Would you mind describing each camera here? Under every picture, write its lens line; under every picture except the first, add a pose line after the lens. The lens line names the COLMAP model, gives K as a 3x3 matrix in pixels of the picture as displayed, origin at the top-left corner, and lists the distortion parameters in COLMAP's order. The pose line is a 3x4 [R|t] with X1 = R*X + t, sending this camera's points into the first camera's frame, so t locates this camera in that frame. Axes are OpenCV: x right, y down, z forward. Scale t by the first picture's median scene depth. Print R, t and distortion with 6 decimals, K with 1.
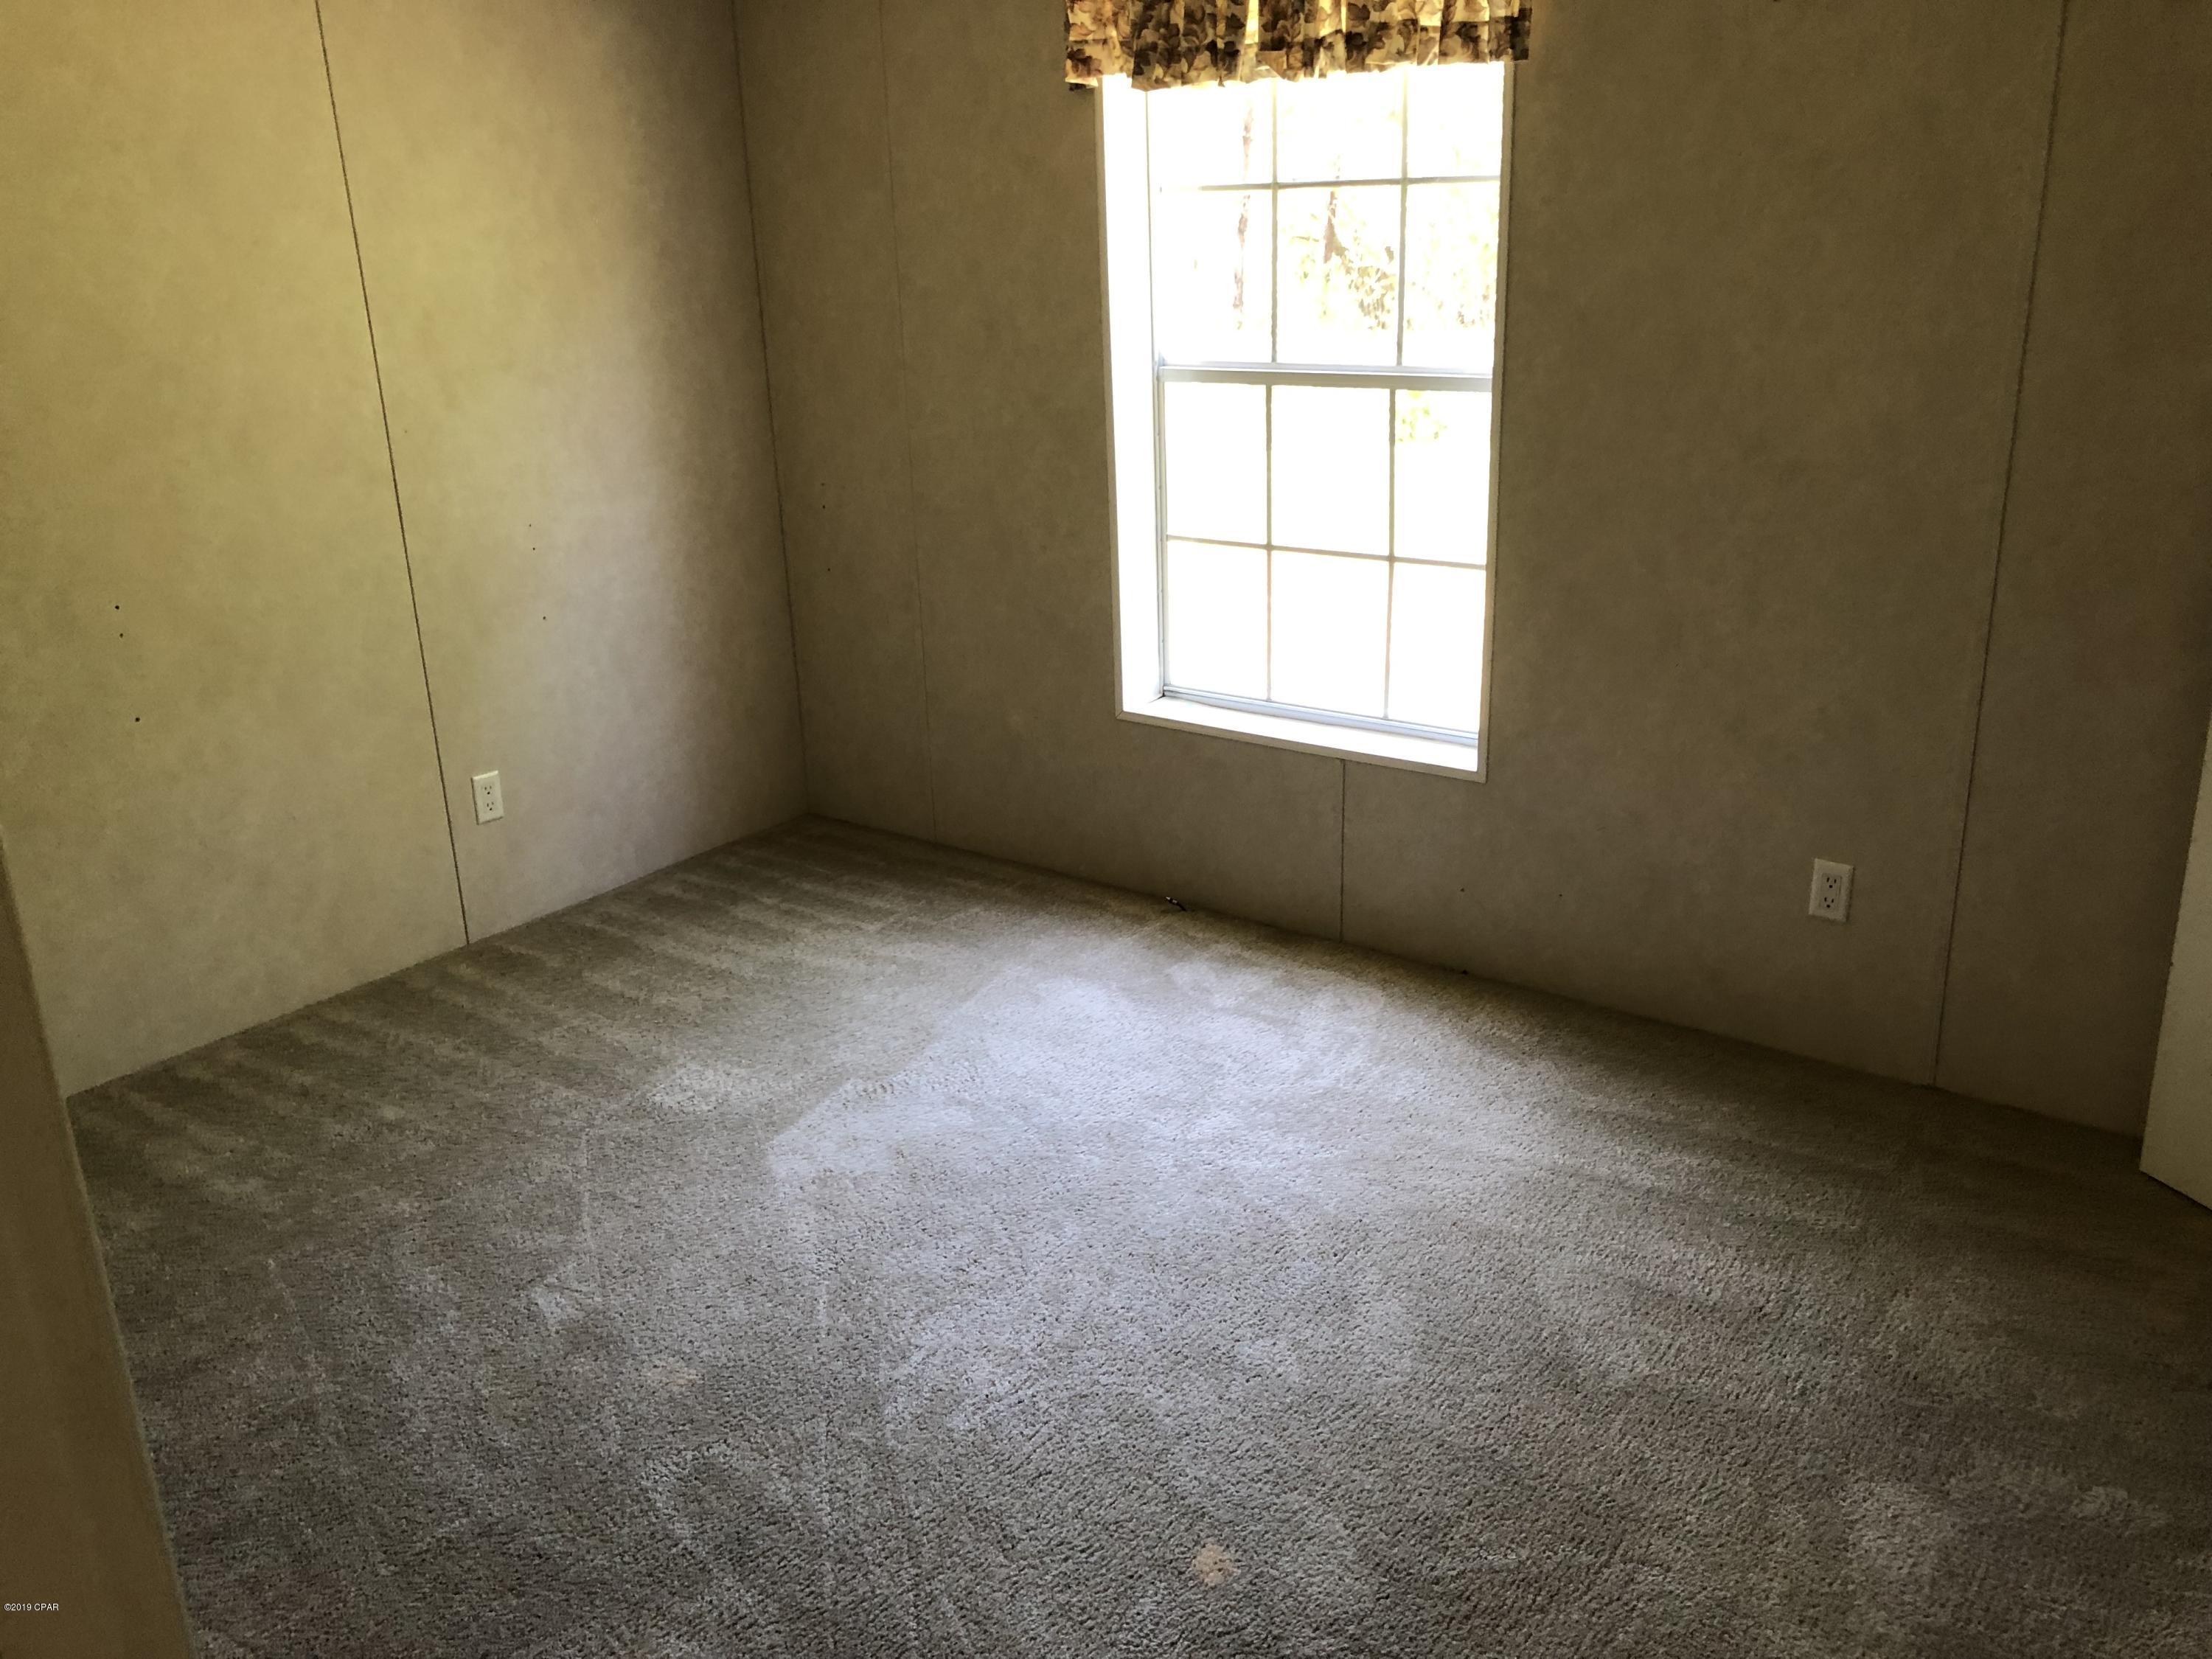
lens RADIAL K [[1818.7, 0, 1106.0], [0, 1818.7, 829.5], [0, 0, 1]] dist [0.002002, -0.001119]
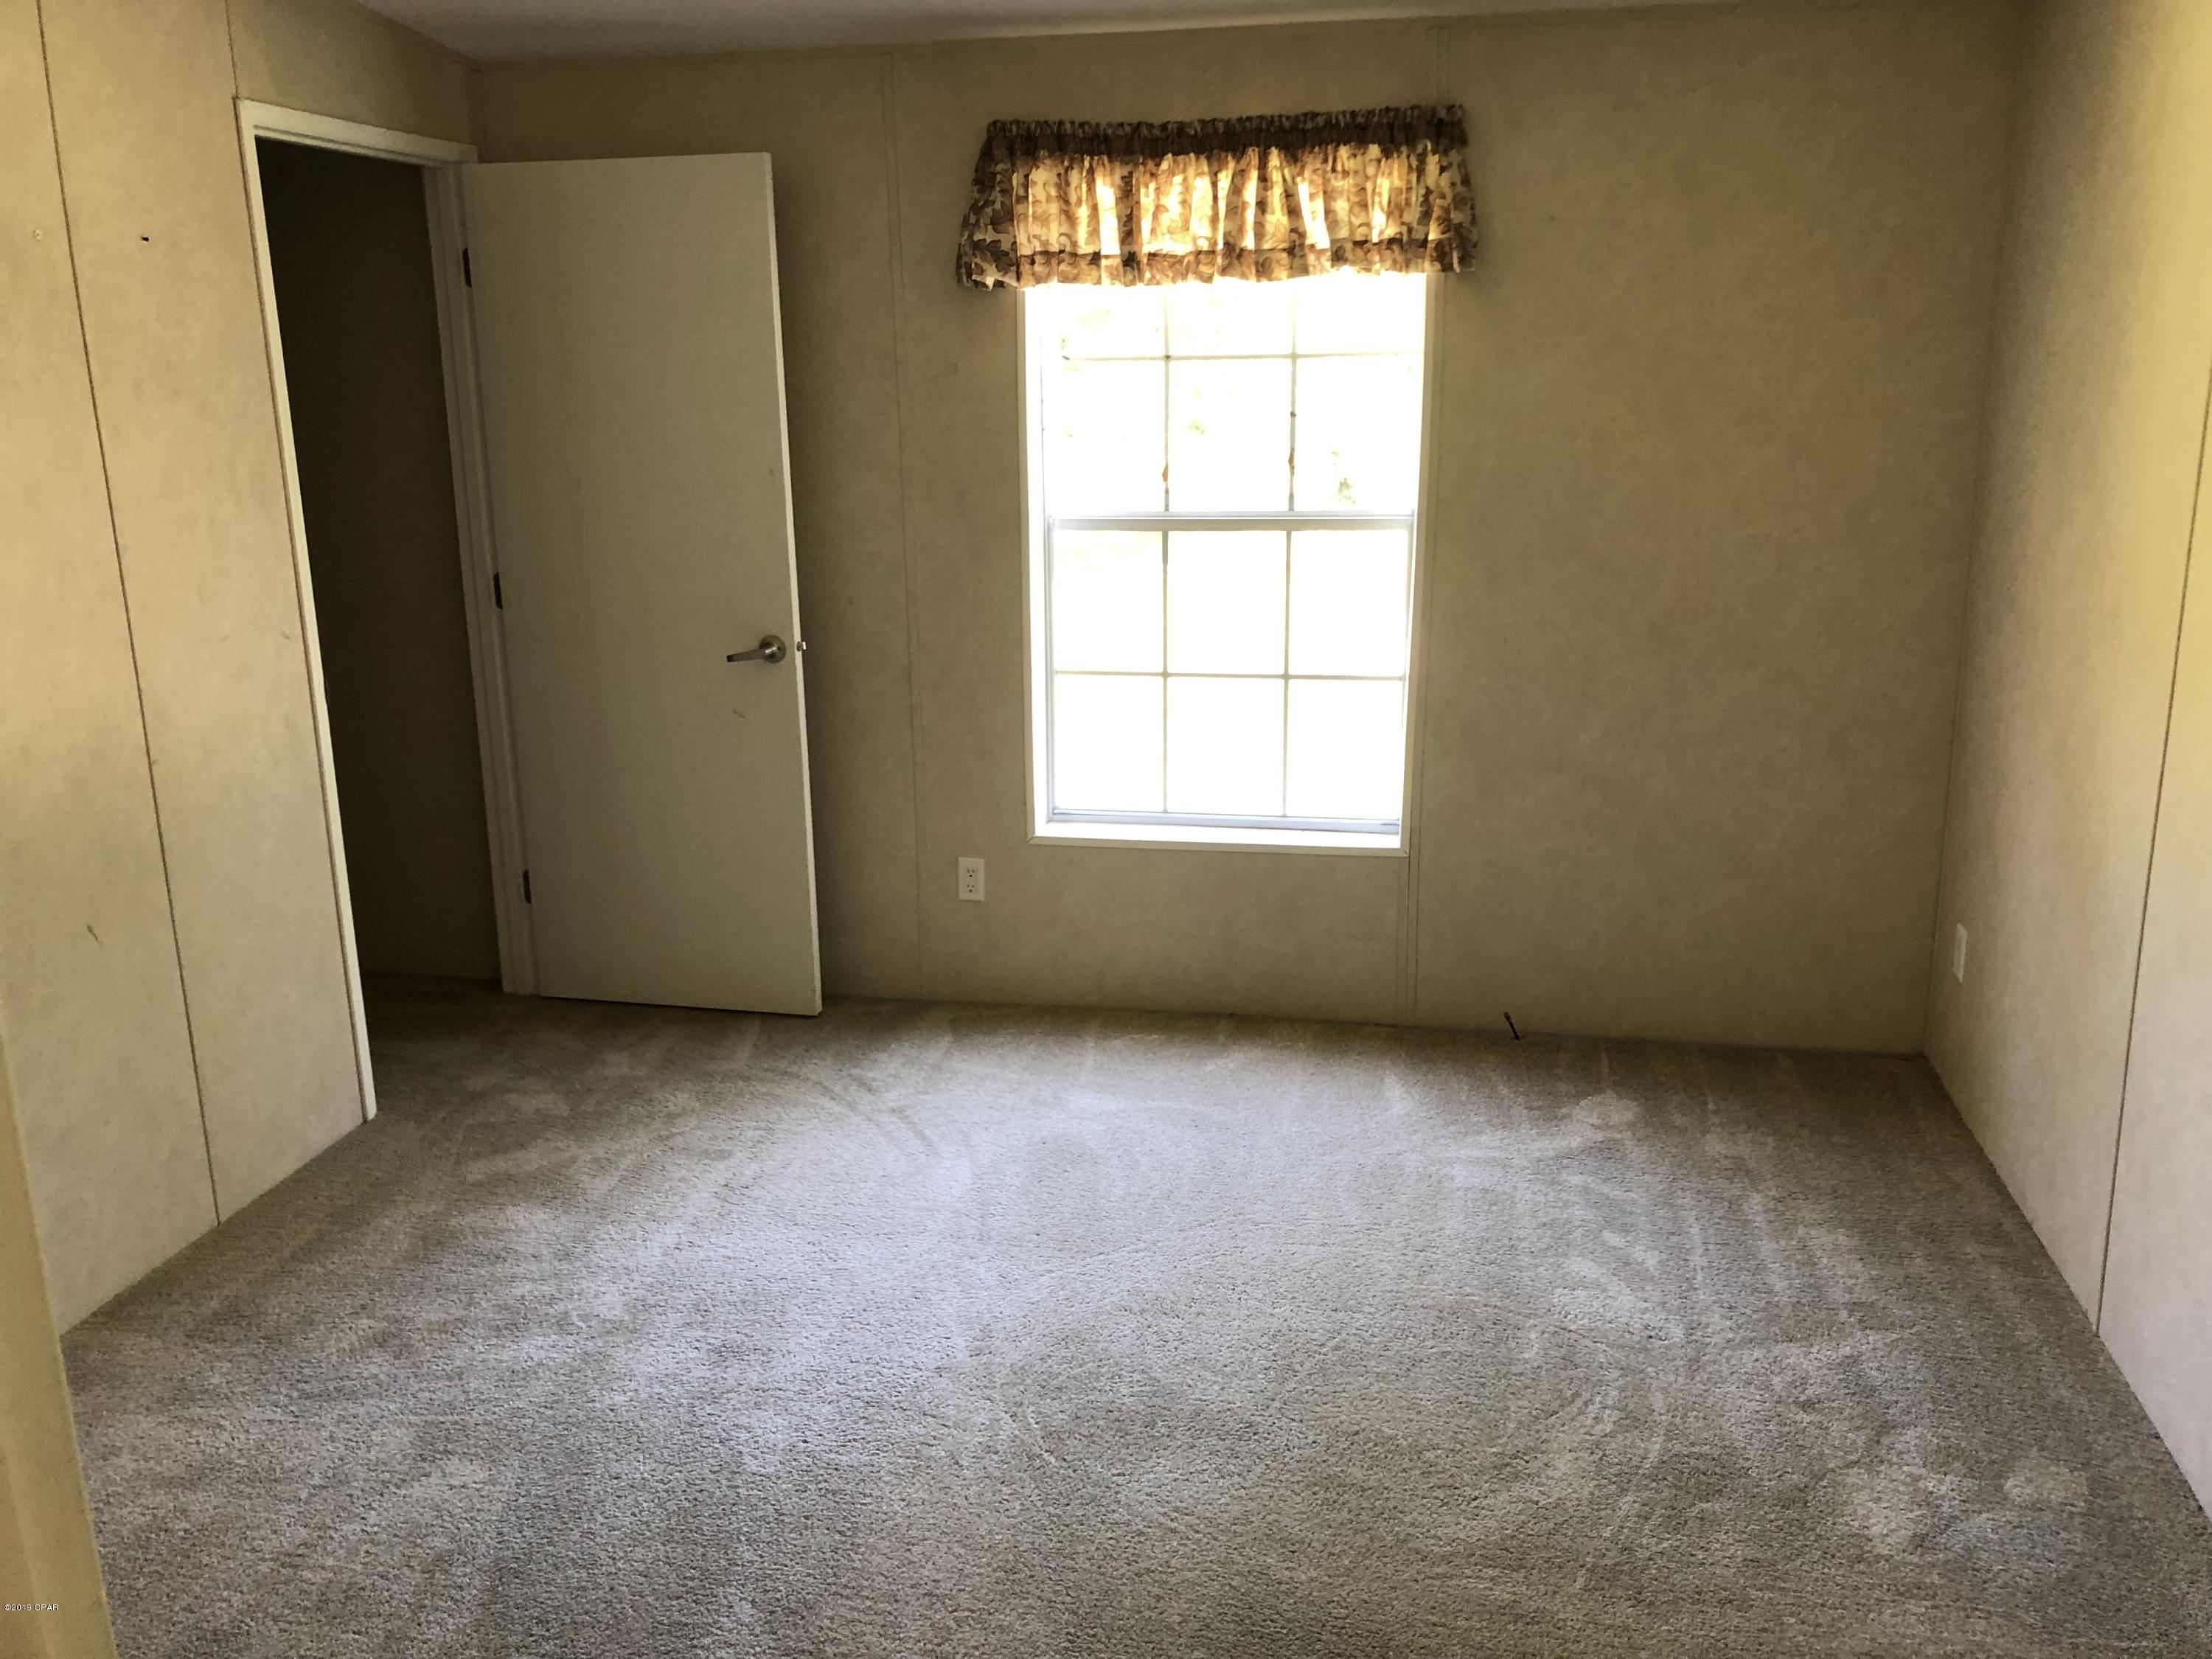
lens RADIAL K [[1818.7, 0, 1106.0], [0, 1818.7, 829.5], [0, 0, 1]] dist [0.002002, -0.001119]
pose [[0.897236, -0.102437, 0.429505, -0.448168], [0.134051, 0.990001, -0.043917, -0.018496], [-0.420711, 0.096979, 0.901996, 0.023773]]
